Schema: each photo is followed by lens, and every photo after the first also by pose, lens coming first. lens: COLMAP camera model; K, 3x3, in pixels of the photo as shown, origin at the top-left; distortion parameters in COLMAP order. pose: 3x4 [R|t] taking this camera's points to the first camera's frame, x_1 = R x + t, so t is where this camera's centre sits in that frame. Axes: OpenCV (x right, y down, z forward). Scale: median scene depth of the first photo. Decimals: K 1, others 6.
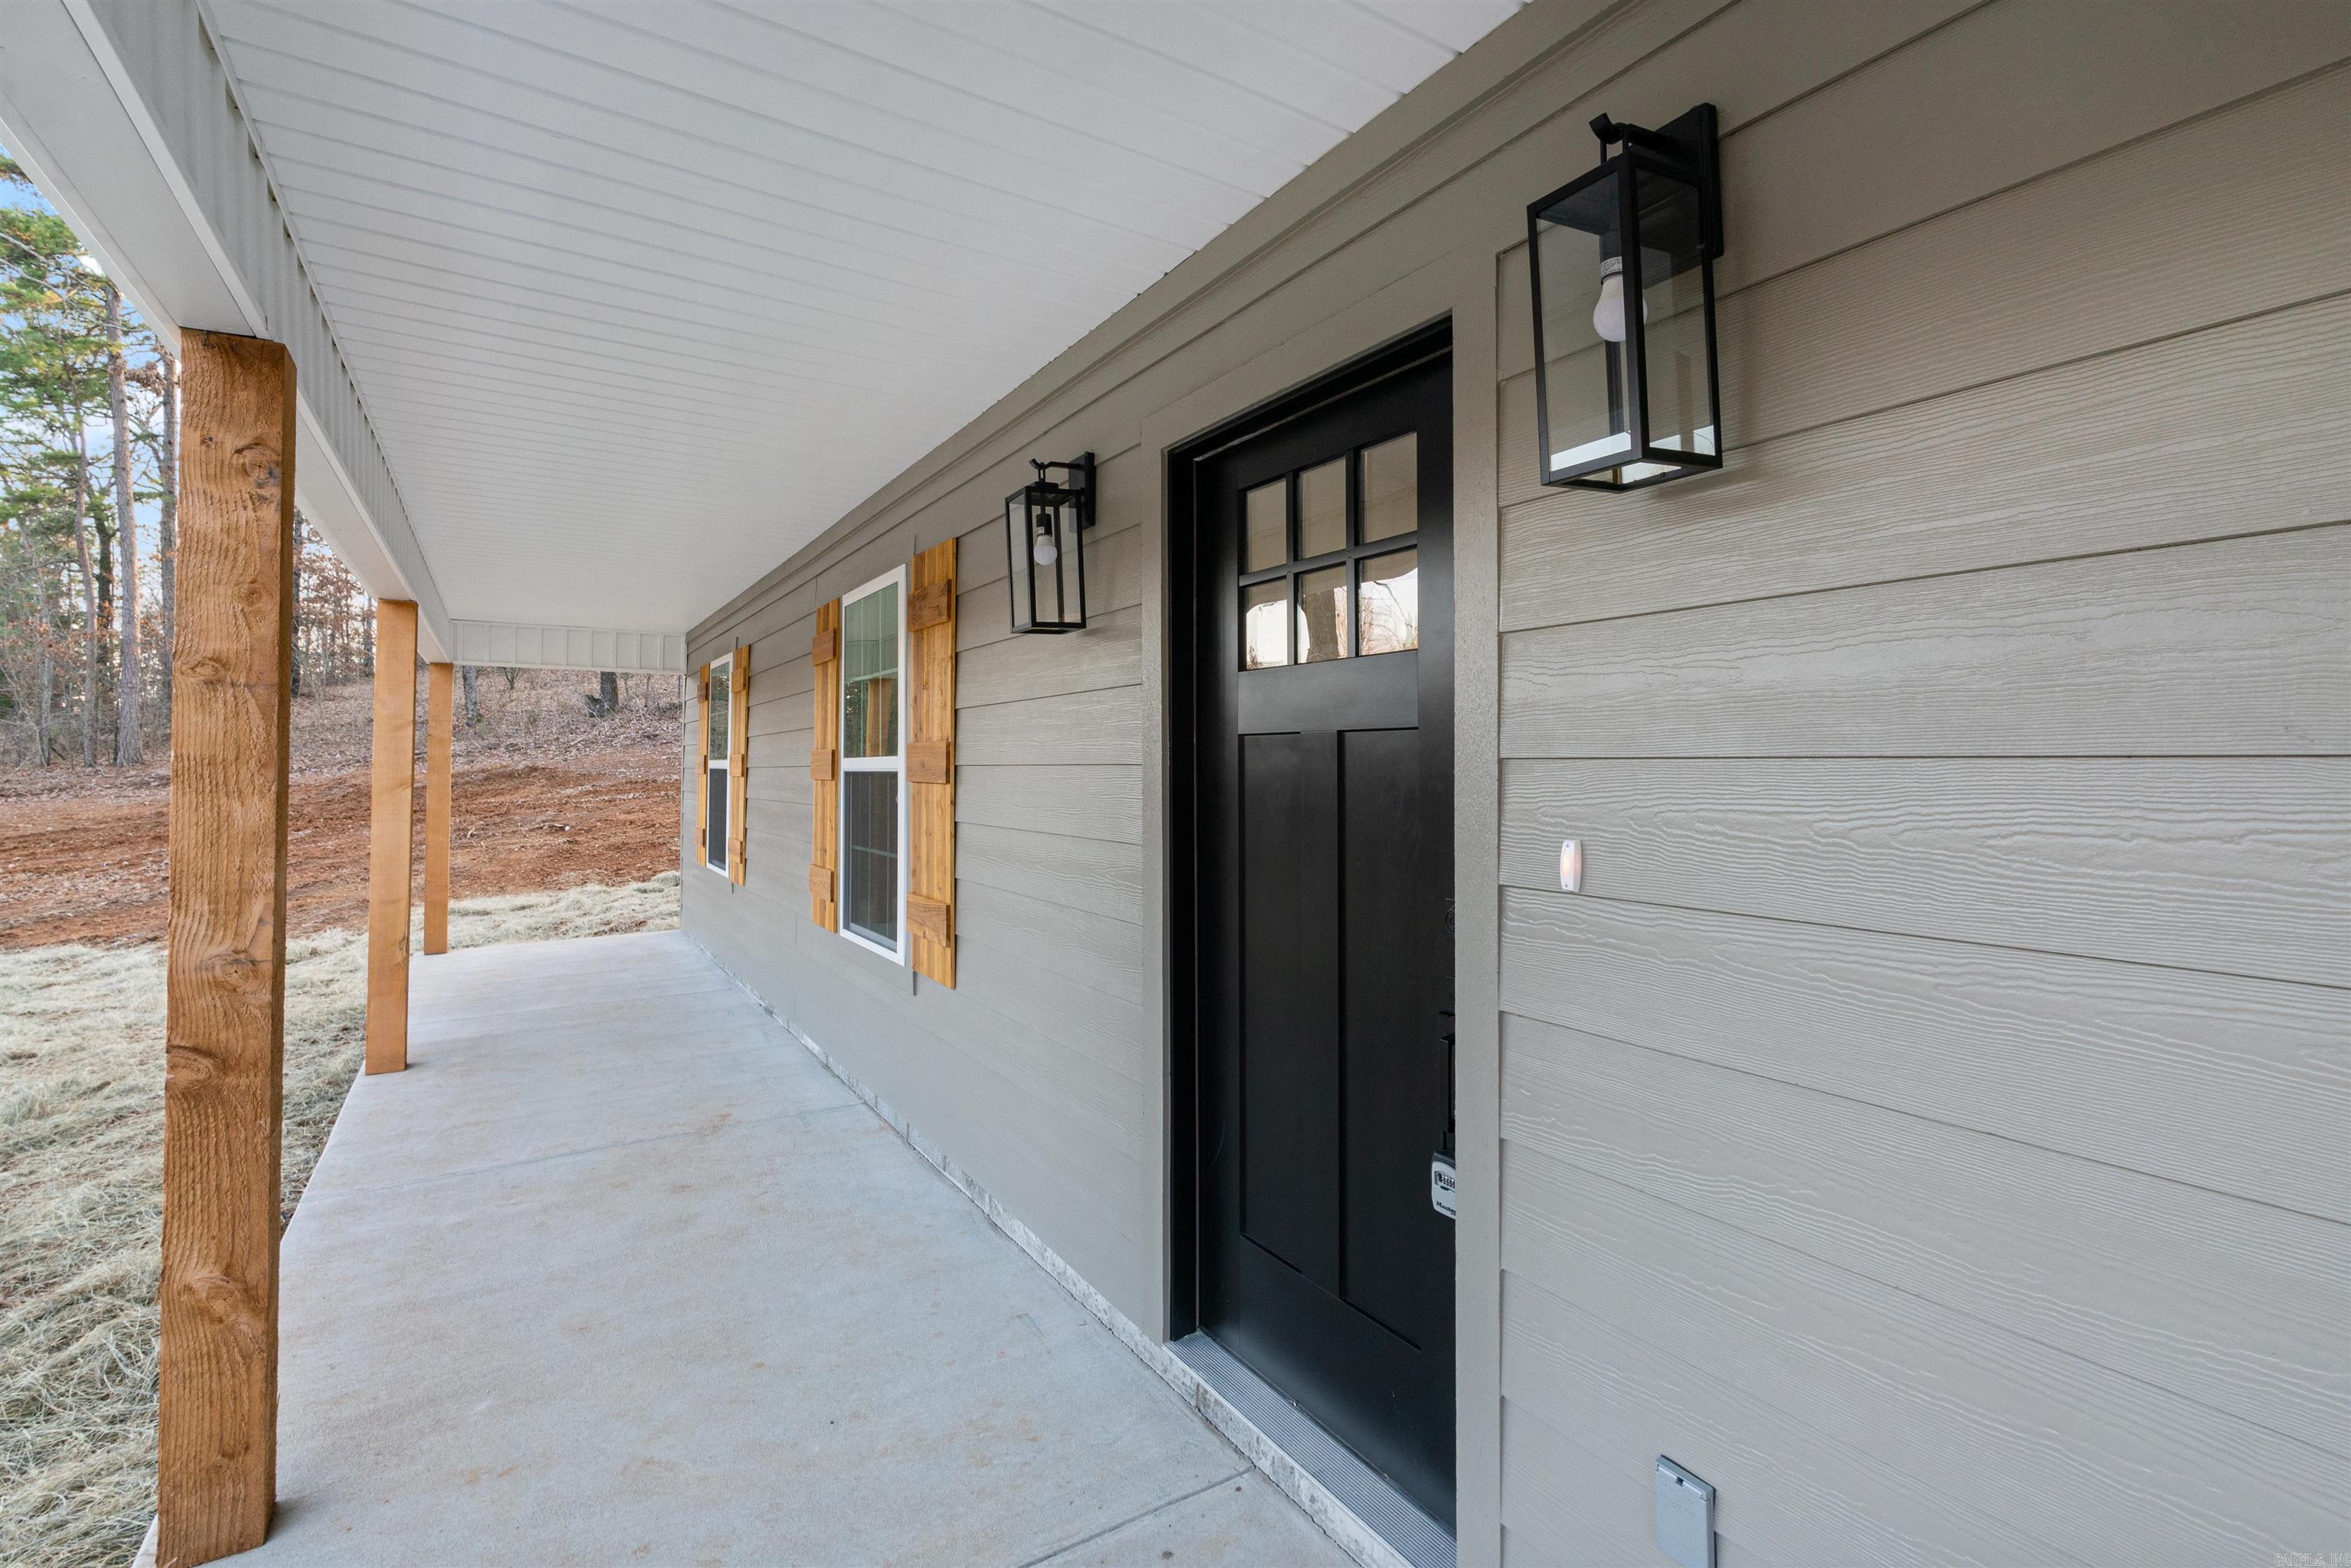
lens RADIAL K [[1123.2, 0, 1166.2], [0, 1123.2, 749.6], [0, 0, 1]] dist [-0.001947, 0.000338]
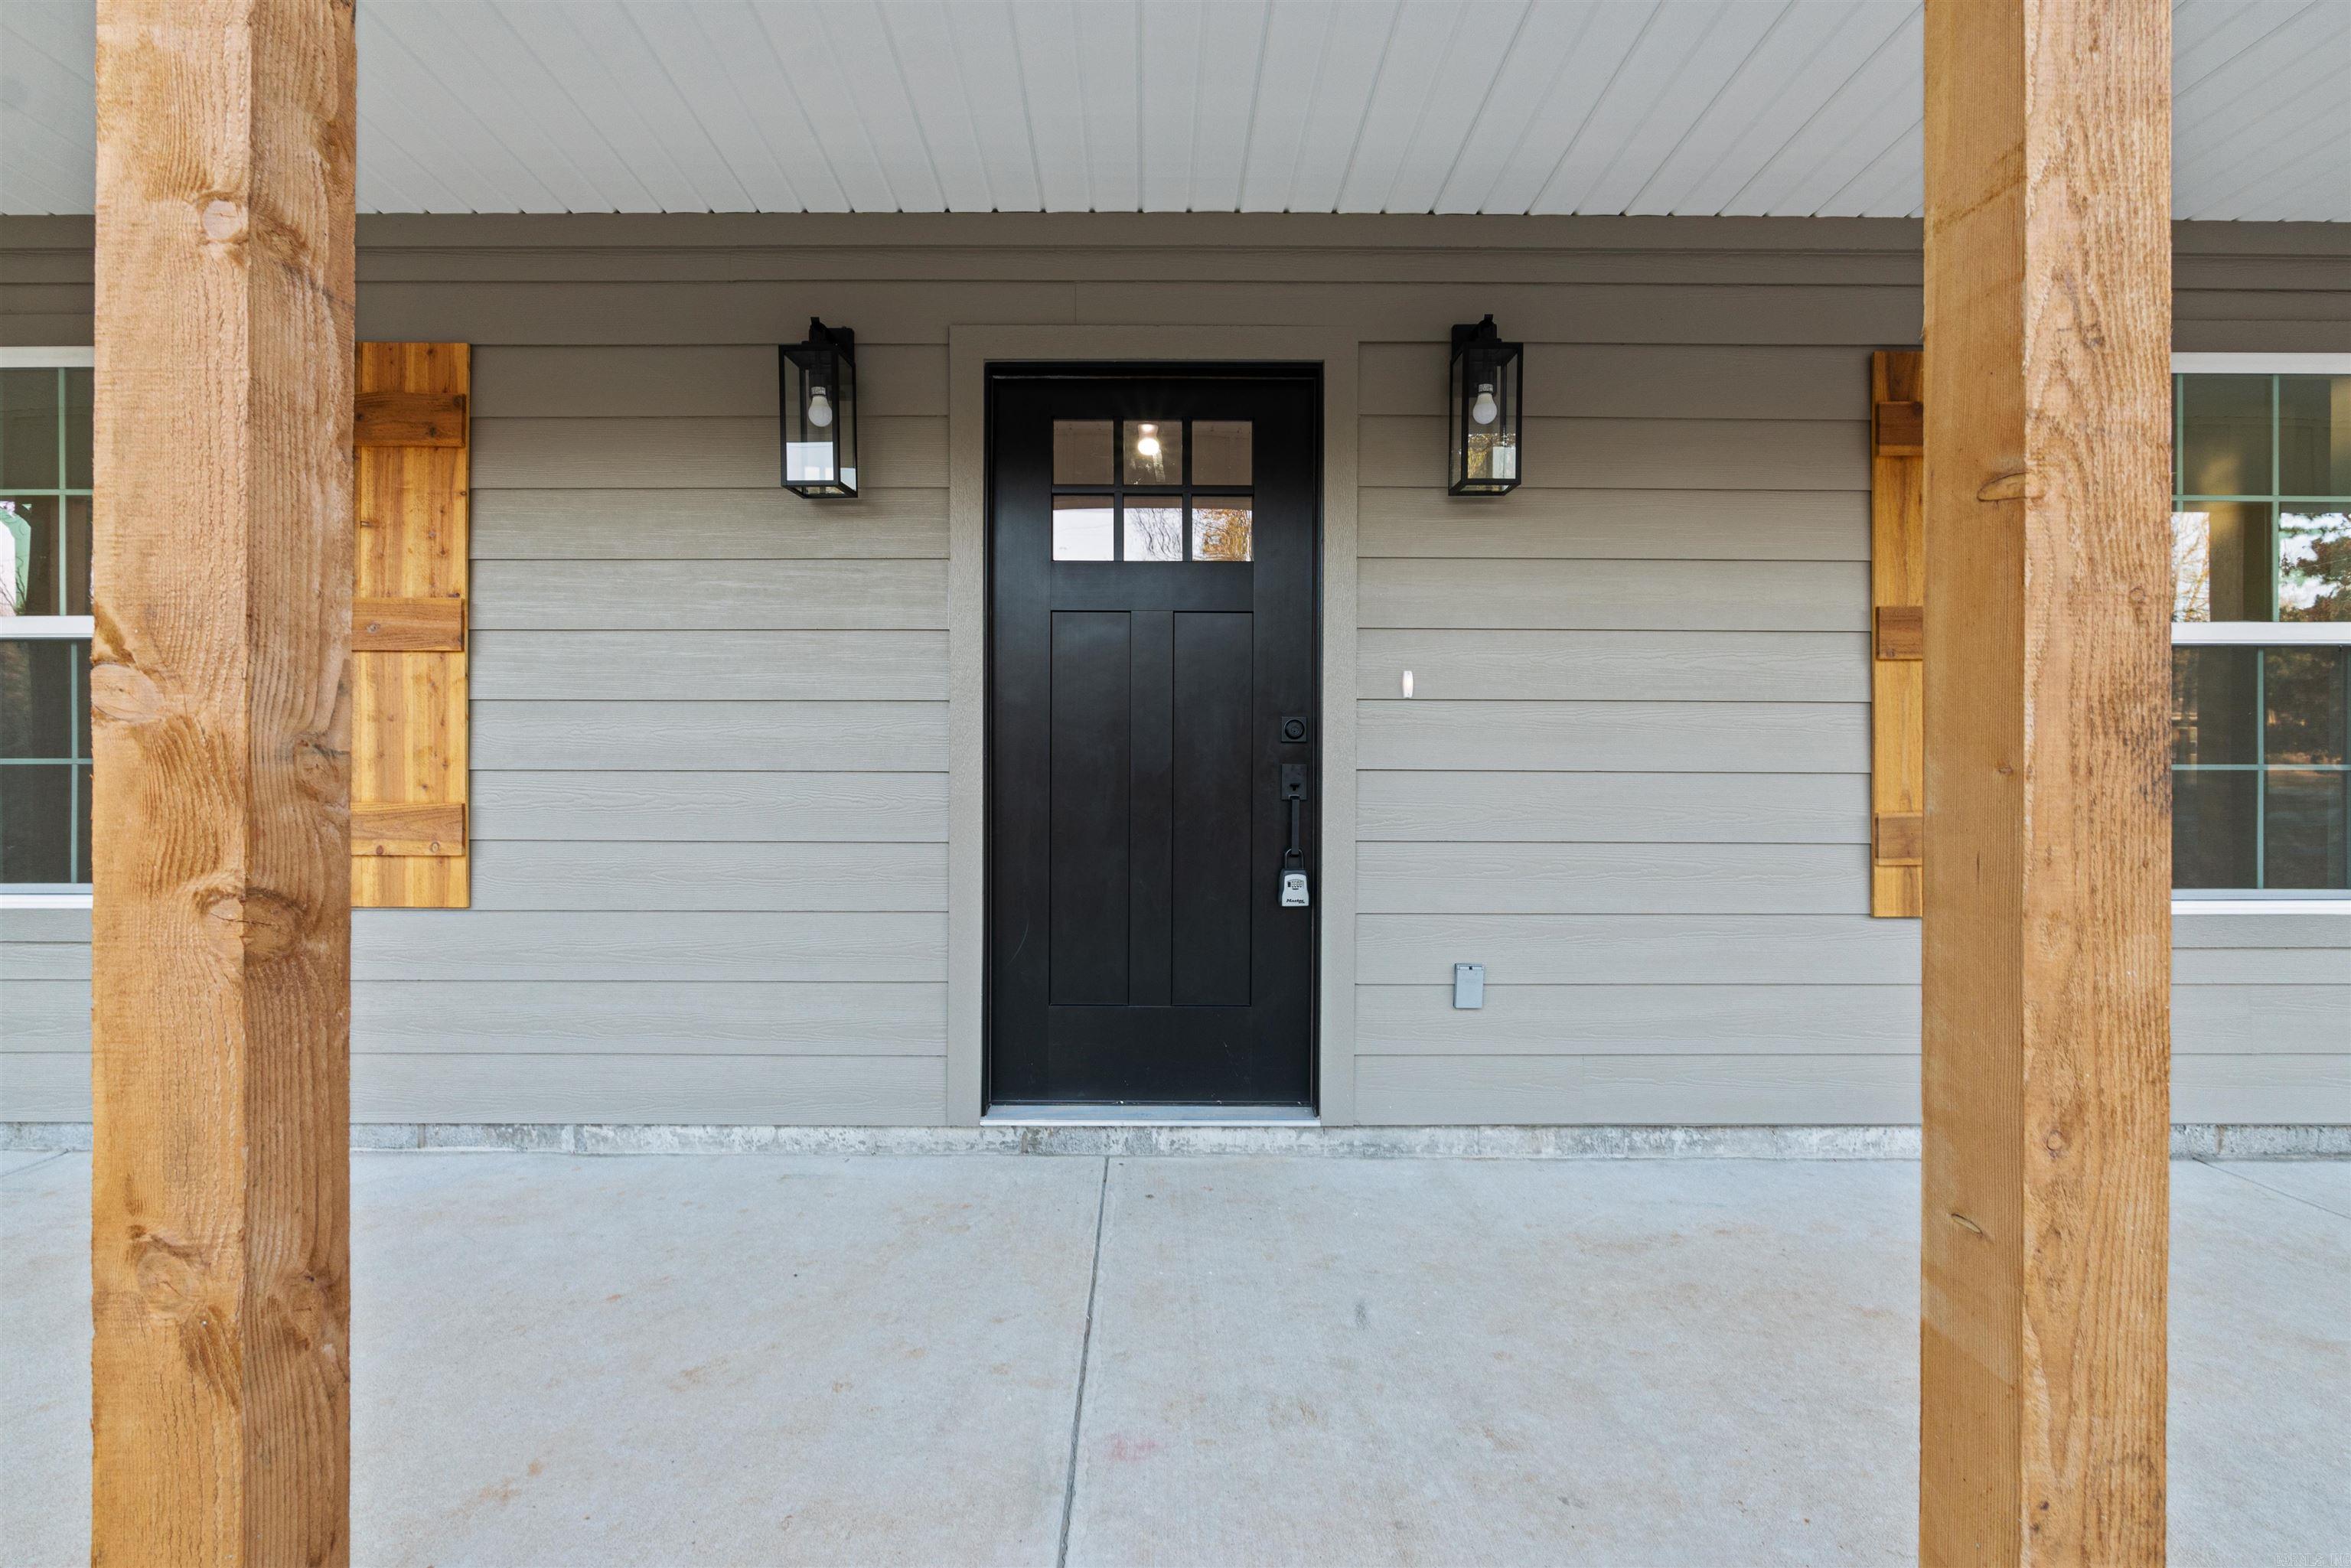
lens RADIAL K [[1080.3, 0, 1171.9], [0, 1080.3, 789.4], [0, 0, 1]] dist [-0.008271, 0.001543]
pose [[0.509150, -0.010545, 0.860613, -0.970461], [-0.014620, 0.999675, 0.020898, 0.169947], [-0.860553, -0.023223, 0.508831, 0.279251]]
